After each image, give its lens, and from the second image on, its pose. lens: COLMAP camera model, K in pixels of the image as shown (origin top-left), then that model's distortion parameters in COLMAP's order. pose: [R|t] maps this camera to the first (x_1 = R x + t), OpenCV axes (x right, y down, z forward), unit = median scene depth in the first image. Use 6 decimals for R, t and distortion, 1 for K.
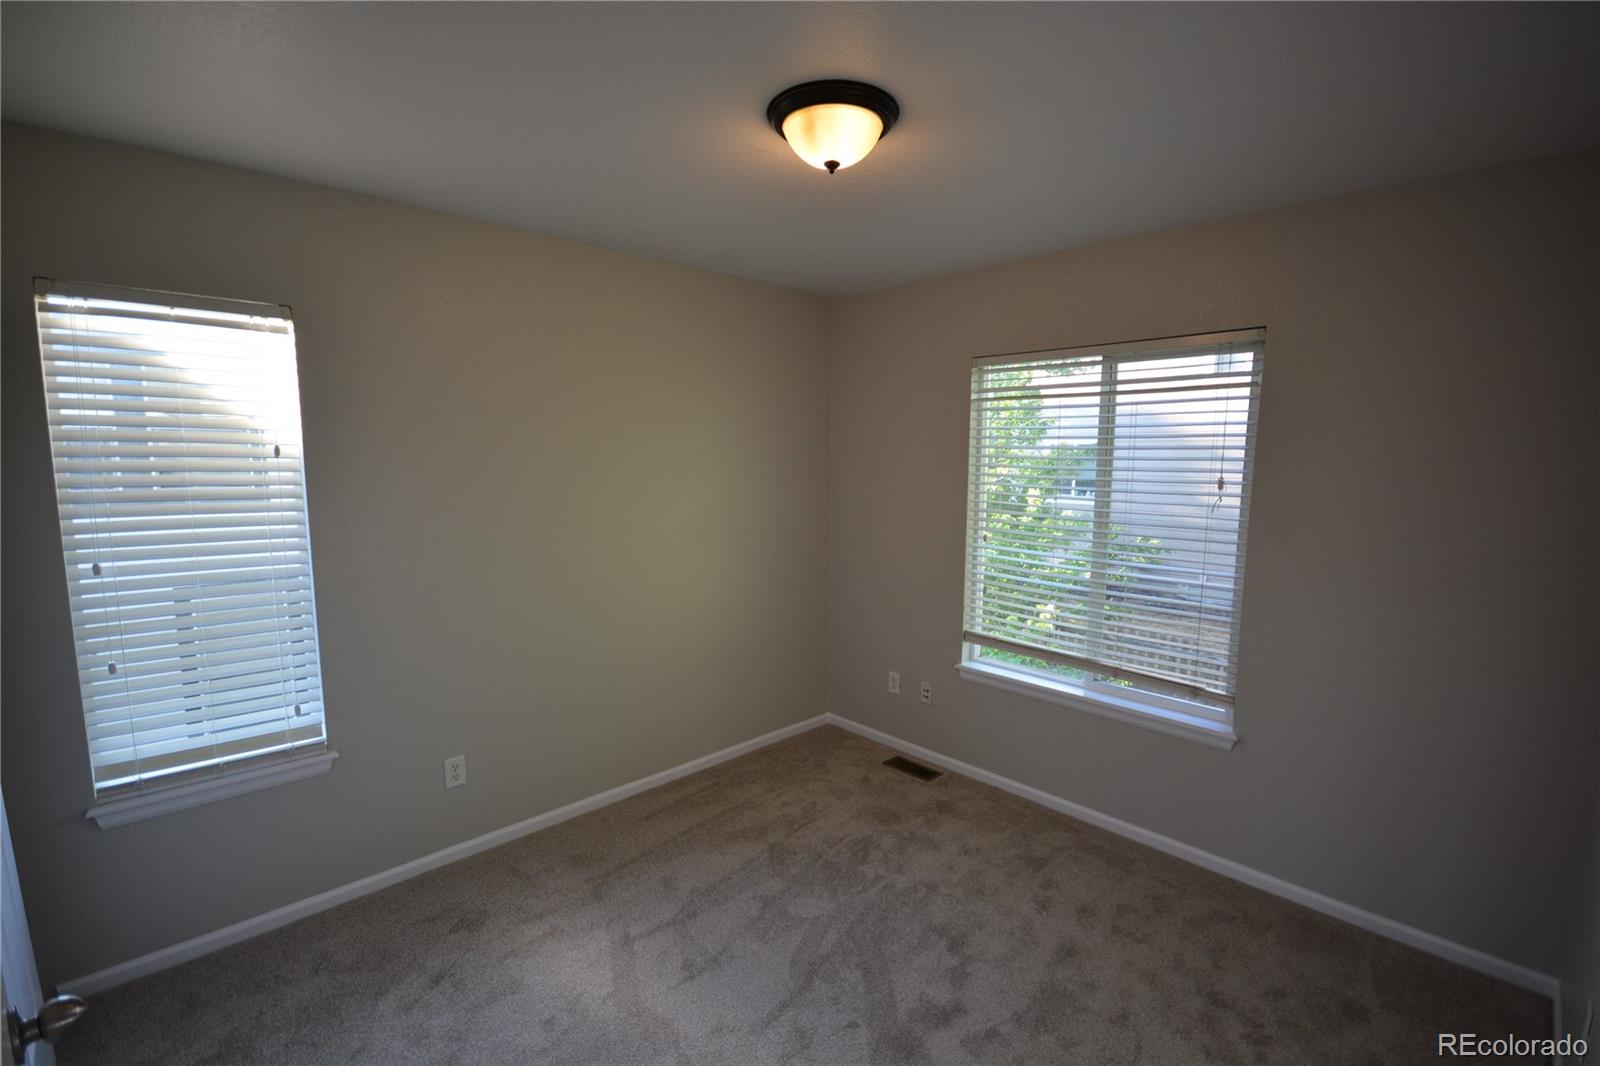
lens RADIAL K [[700.9, 0, 801.0], [0, 700.9, 543.2], [0, 0, 1]] dist [0.010716, -0.012927]
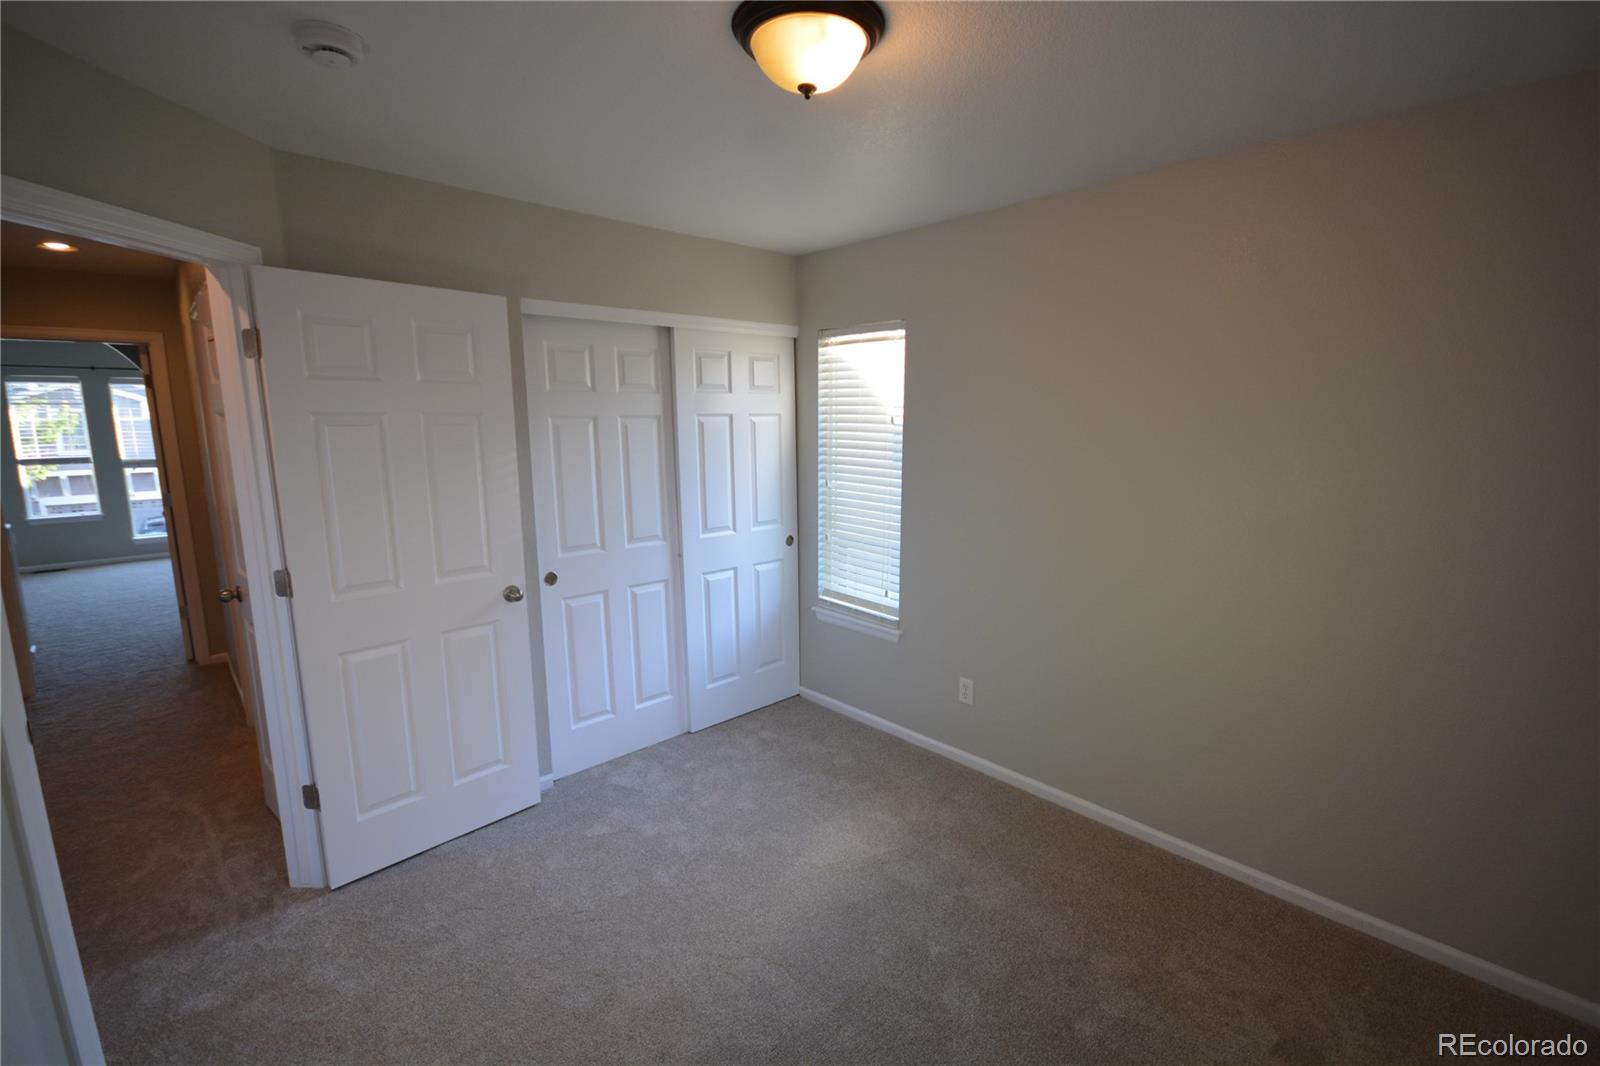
lens RADIAL K [[705.5, 0, 798.2], [0, 705.5, 538.9], [0, 0, 1]] dist [-0.003831, -0.000555]
pose [[-0.011529, 0.169761, -0.985418, 0.719464], [-0.122683, 0.977798, 0.169883, -0.105275], [0.992379, 0.122853, 0.009554, 0.754012]]
